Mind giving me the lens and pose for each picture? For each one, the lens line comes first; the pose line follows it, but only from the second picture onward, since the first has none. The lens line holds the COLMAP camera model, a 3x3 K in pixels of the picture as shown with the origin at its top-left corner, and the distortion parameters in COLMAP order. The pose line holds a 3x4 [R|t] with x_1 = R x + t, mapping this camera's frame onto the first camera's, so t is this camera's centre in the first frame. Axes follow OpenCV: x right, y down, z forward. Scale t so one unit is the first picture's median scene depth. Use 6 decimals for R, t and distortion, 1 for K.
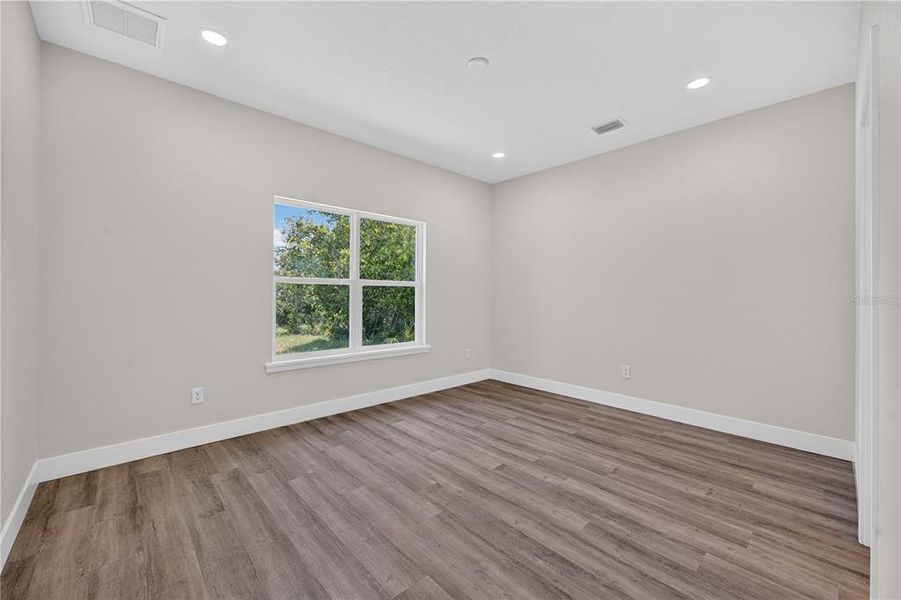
lens RADIAL K [[360.5, 0, 452.1], [0, 360.5, 300.5], [0, 0, 1]] dist [-0.000620, 0.000446]
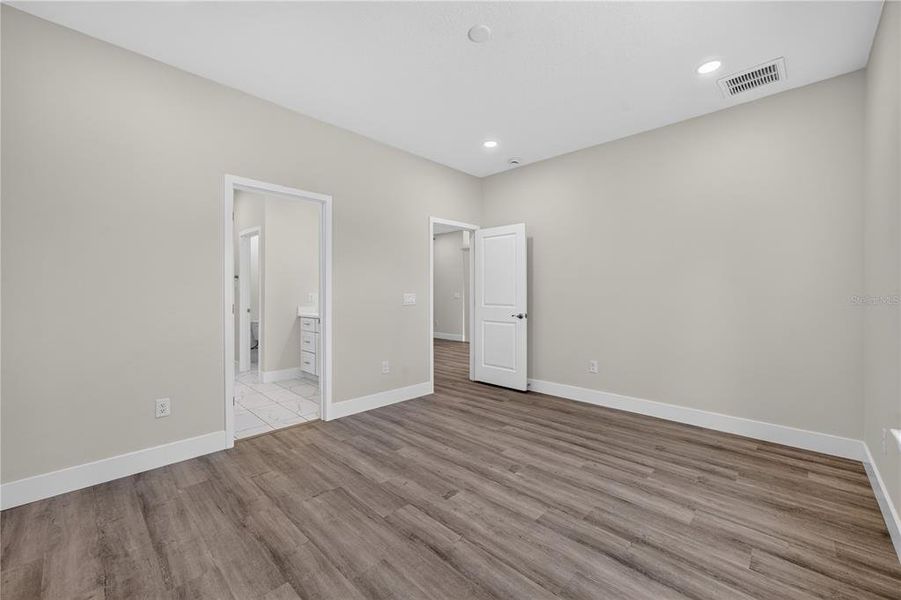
lens RADIAL K [[360.5, 0, 452.1], [0, 360.5, 300.5], [0, 0, 1]] dist [-0.000620, 0.000446]
pose [[-0.998541, -0.006088, -0.053663, 0.196849], [-0.007817, 0.999455, 0.032081, -0.024163], [0.053439, 0.032453, -0.998044, 2.001920]]
